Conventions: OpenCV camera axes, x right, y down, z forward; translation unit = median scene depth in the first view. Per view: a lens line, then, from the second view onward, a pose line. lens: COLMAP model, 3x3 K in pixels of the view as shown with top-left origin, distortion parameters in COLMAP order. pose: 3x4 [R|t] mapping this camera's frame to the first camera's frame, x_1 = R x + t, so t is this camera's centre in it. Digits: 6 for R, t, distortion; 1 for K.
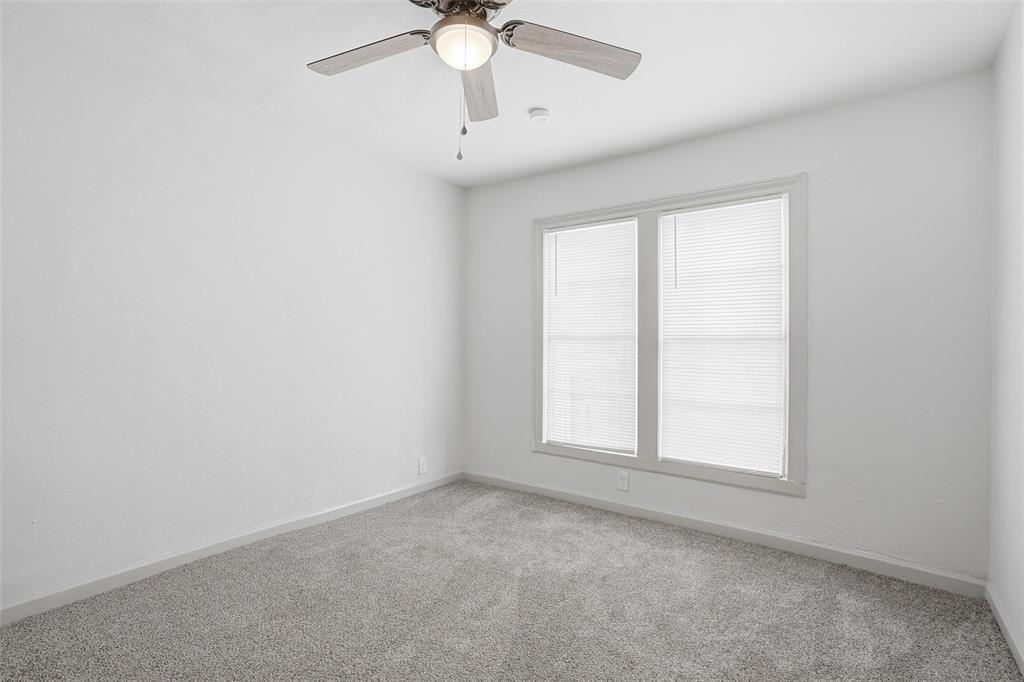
lens RADIAL K [[480.0, 0, 512.0], [0, 480.0, 341.0], [0, 0, 1]] dist [-0.061578, 0.020992]
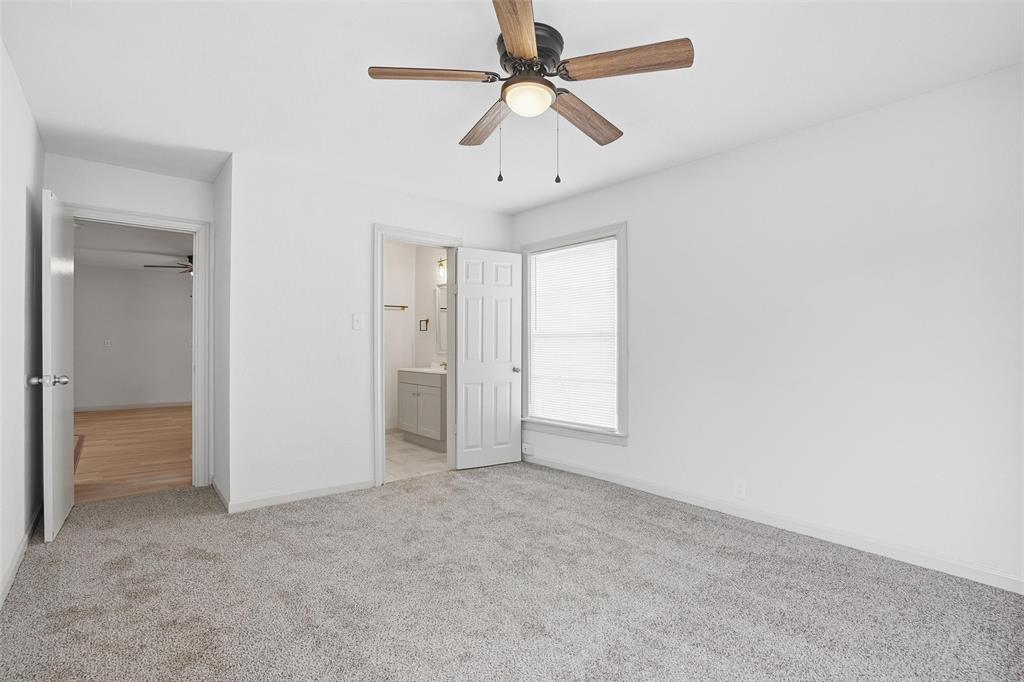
lens RADIAL K [[480.0, 0, 512.0], [0, 480.0, 341.0], [0, 0, 1]] dist [-0.061578, 0.020992]
pose [[0.970986, -0.003227, -0.239117, 0.617675], [0.002931, 0.999994, -0.001593, 0.014403], [0.239120, 0.000846, 0.970990, -0.512184]]
